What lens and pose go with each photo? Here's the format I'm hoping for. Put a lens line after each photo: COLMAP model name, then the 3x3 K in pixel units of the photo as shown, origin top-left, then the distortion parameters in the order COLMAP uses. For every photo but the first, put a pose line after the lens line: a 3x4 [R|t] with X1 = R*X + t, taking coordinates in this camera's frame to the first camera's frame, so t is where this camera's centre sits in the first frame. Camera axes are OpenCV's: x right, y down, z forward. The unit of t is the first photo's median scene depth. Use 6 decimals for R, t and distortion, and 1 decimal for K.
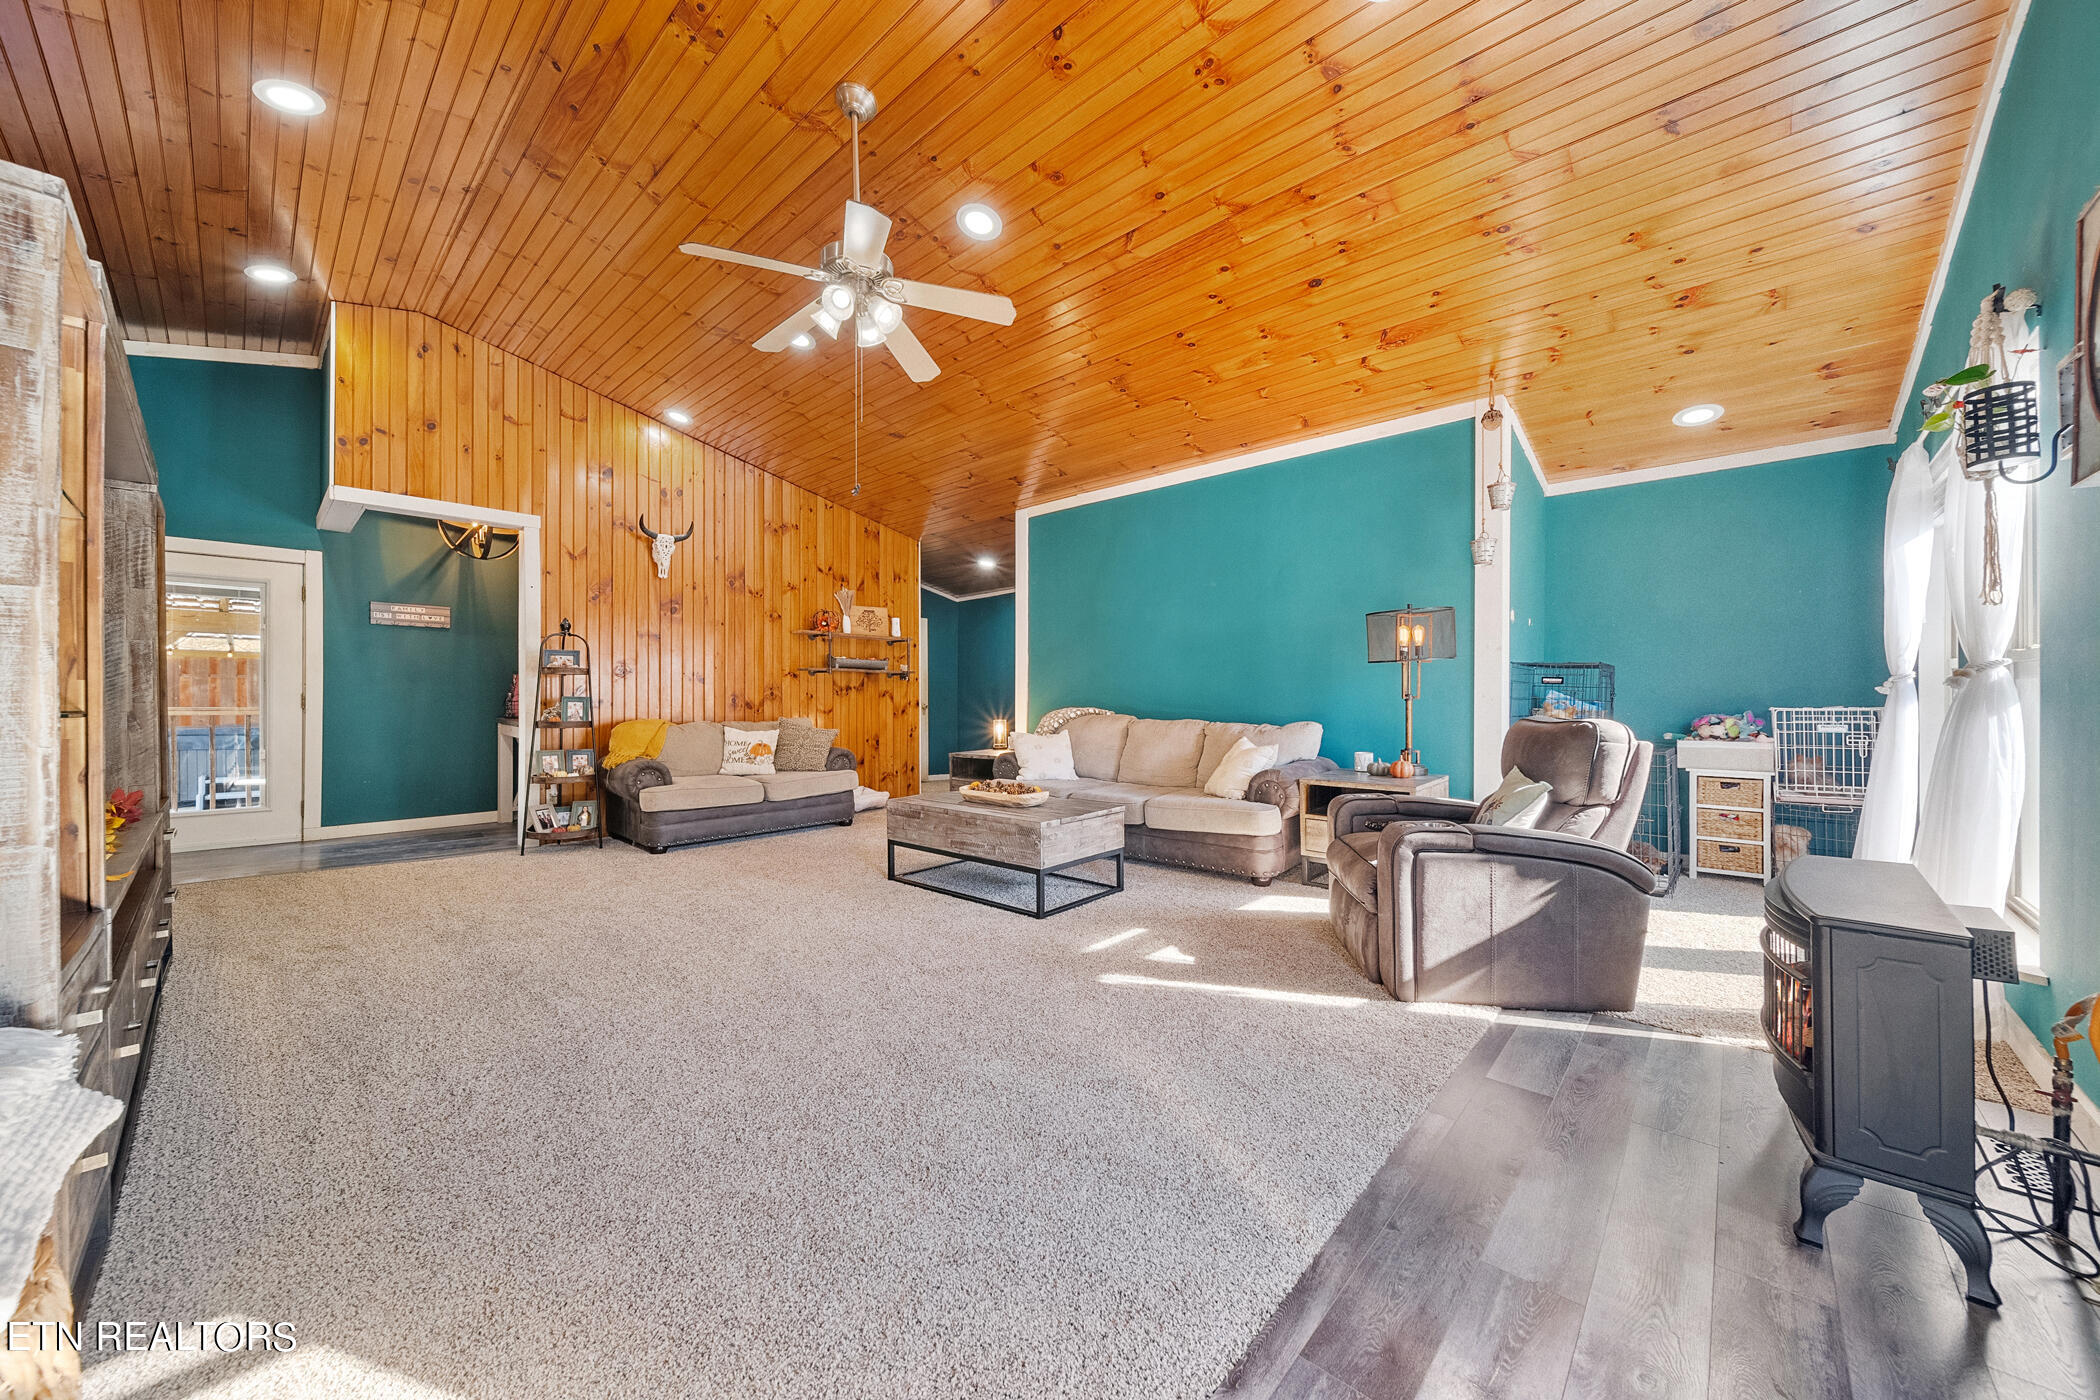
lens RADIAL K [[736.4, 0, 1048.8], [0, 736.4, 700.8], [0, 0, 1]] dist [-0.001280, -0.000062]
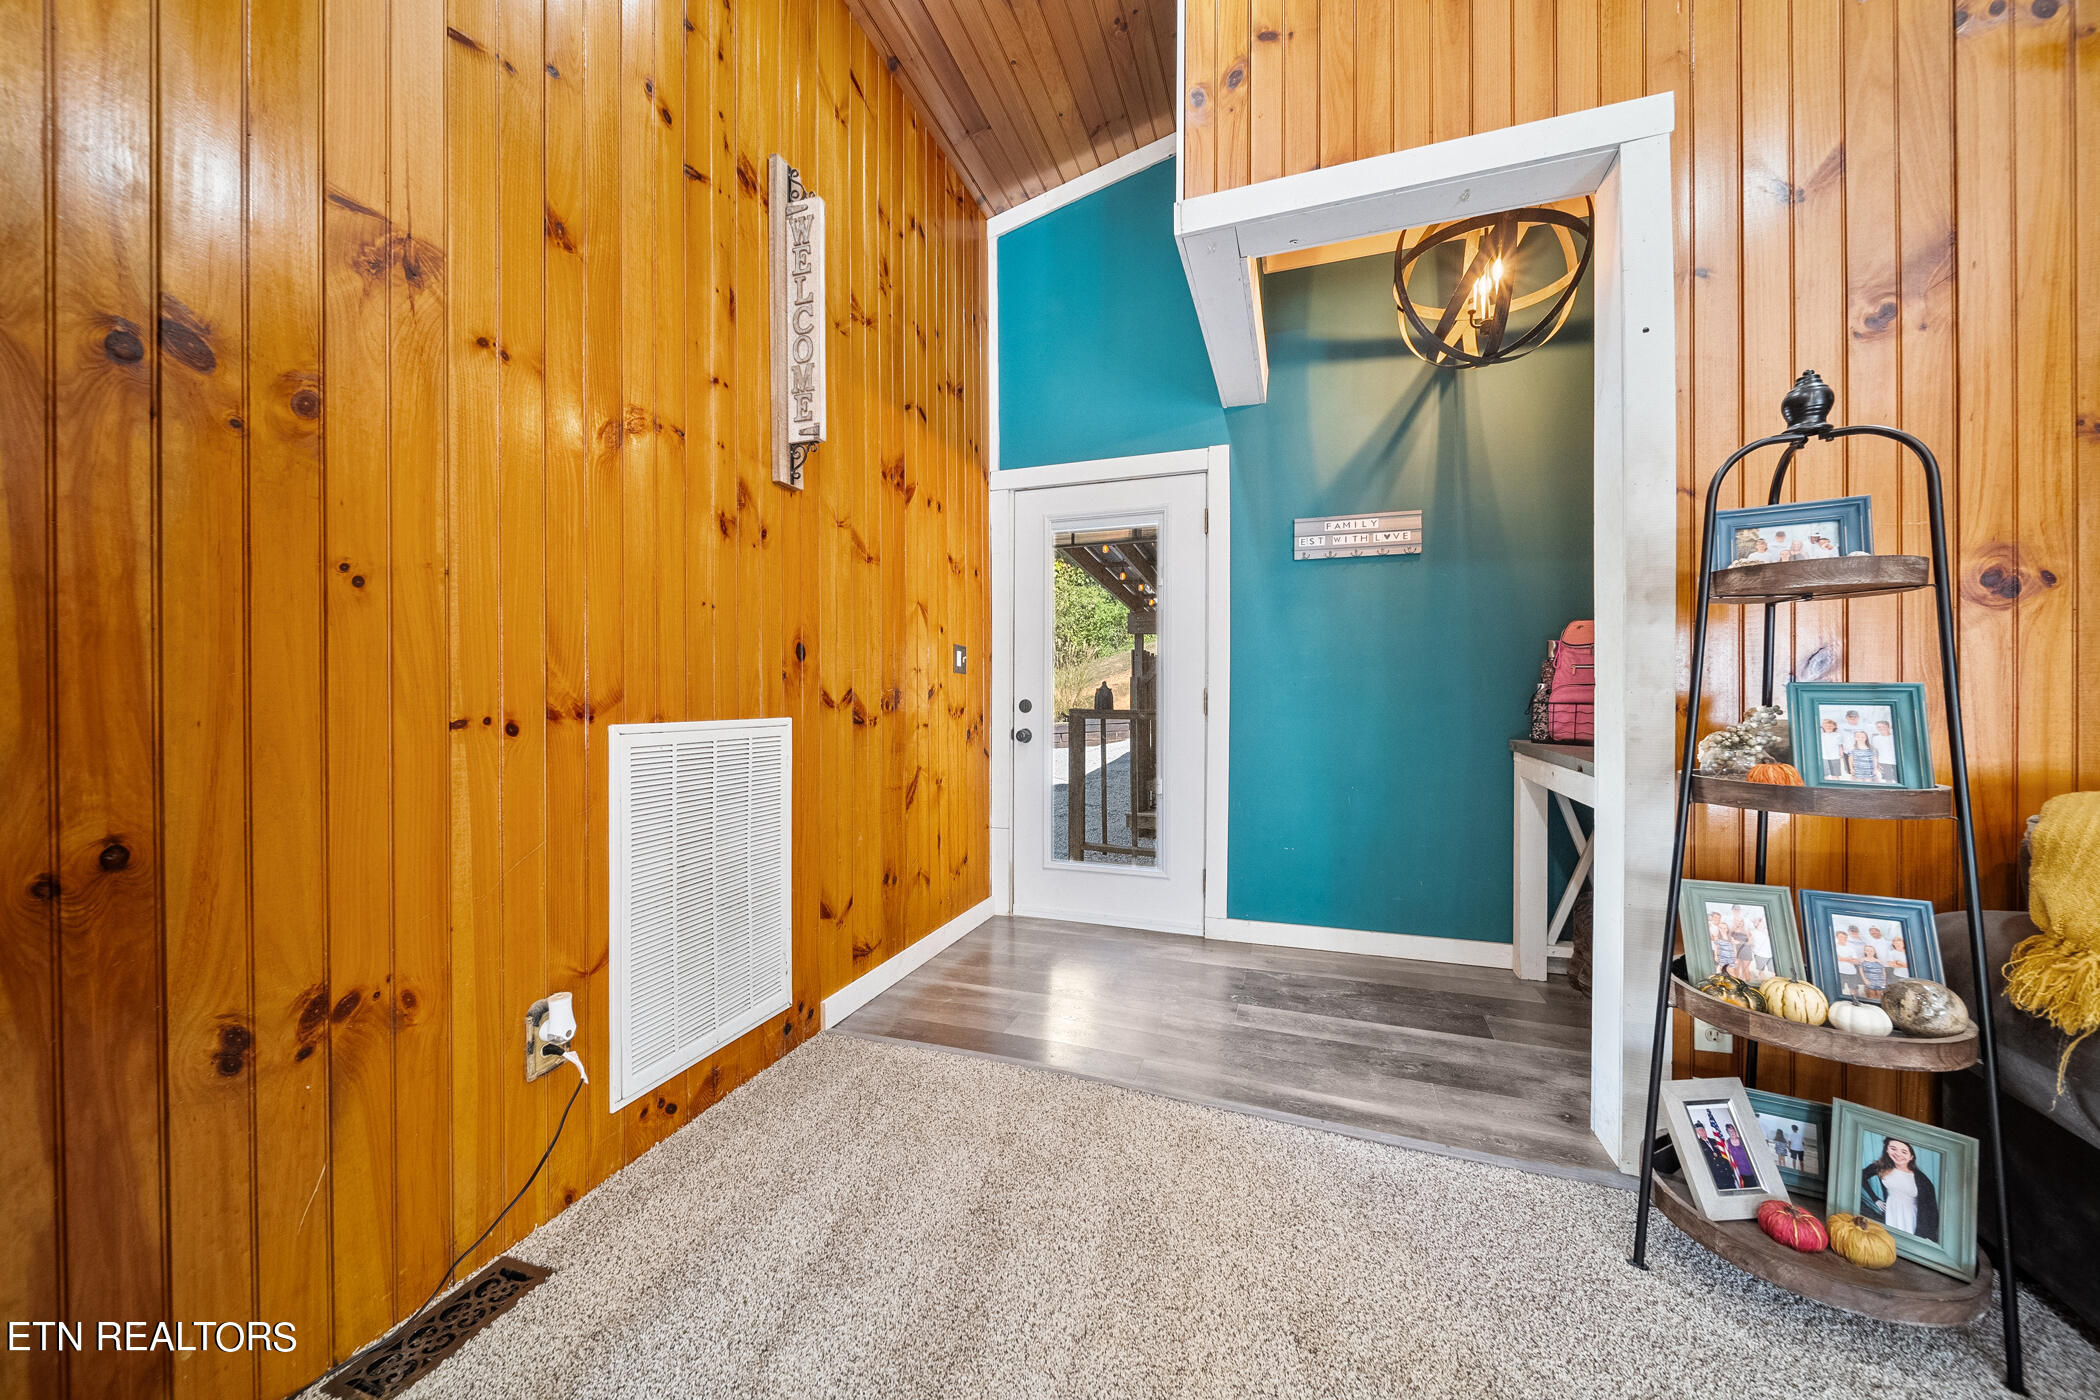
lens RADIAL K [[736.4, 0, 1050.5], [0, 736.4, 707.0], [0, 0, 1]] dist [-0.001280, -0.000062]
pose [[0.396119, 0.006169, -0.918178, -0.509810], [-0.000218, 0.999978, 0.006624, 0.001098], [0.918199, -0.002423, 0.396112, 0.640223]]
